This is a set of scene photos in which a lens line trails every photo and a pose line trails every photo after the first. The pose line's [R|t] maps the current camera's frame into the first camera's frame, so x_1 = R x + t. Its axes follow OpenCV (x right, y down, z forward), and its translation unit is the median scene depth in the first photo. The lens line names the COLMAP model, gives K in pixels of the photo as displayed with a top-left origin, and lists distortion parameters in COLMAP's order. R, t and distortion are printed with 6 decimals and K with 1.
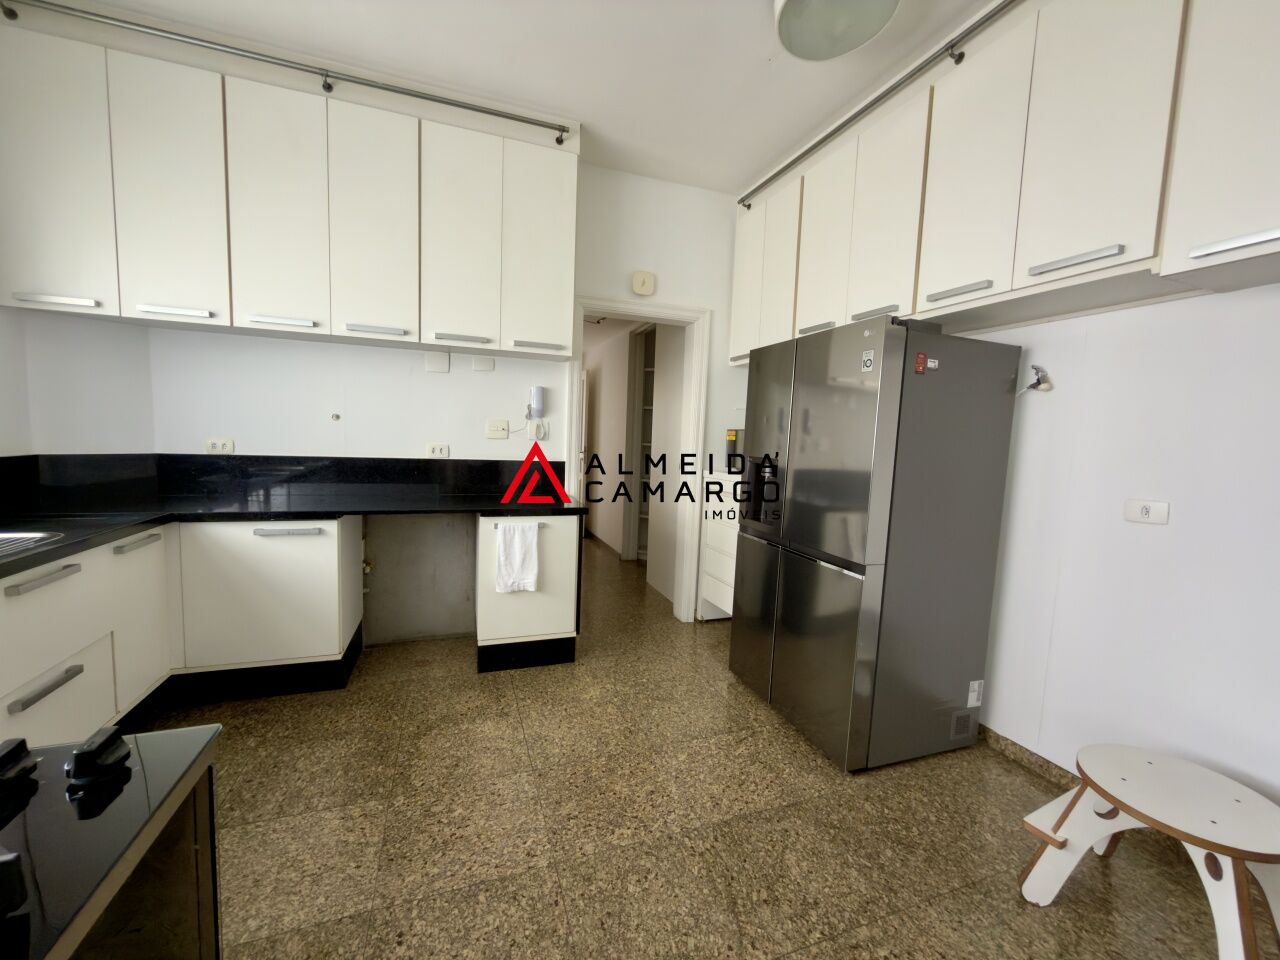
lens RADIAL K [[511.1, 0, 640.0], [0, 511.1, 480.0], [0, 0, 1]] dist [0.000281, 0.000070]
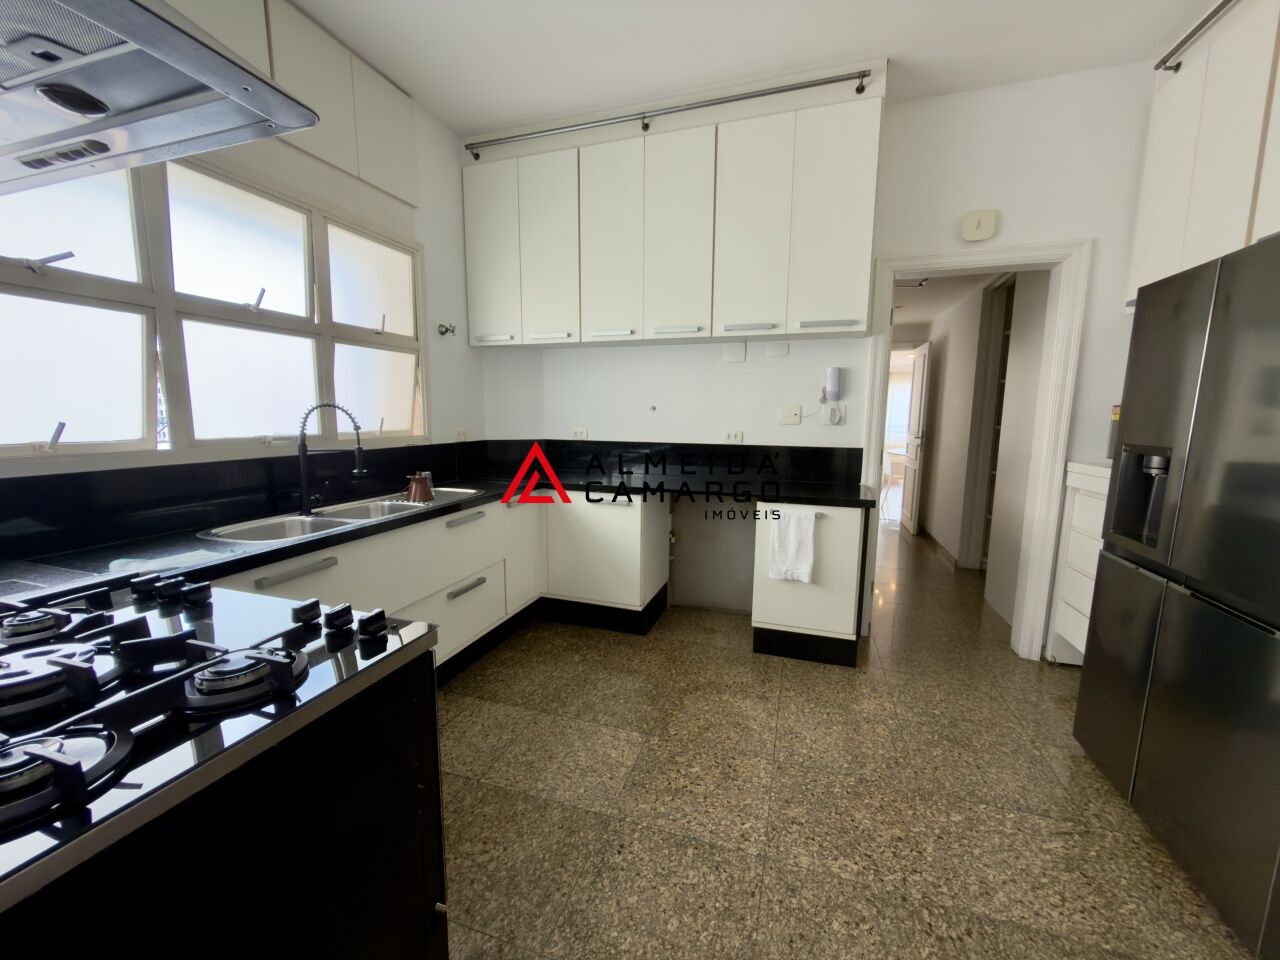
lens RADIAL K [[511.1, 0, 640.0], [0, 511.1, 480.0], [0, 0, 1]] dist [0.000281, 0.000070]
pose [[0.786639, 0.049008, -0.615465, 0.142452], [-0.031992, 0.998741, 0.038638, -0.003026], [0.616583, -0.010705, 0.787217, 0.057616]]
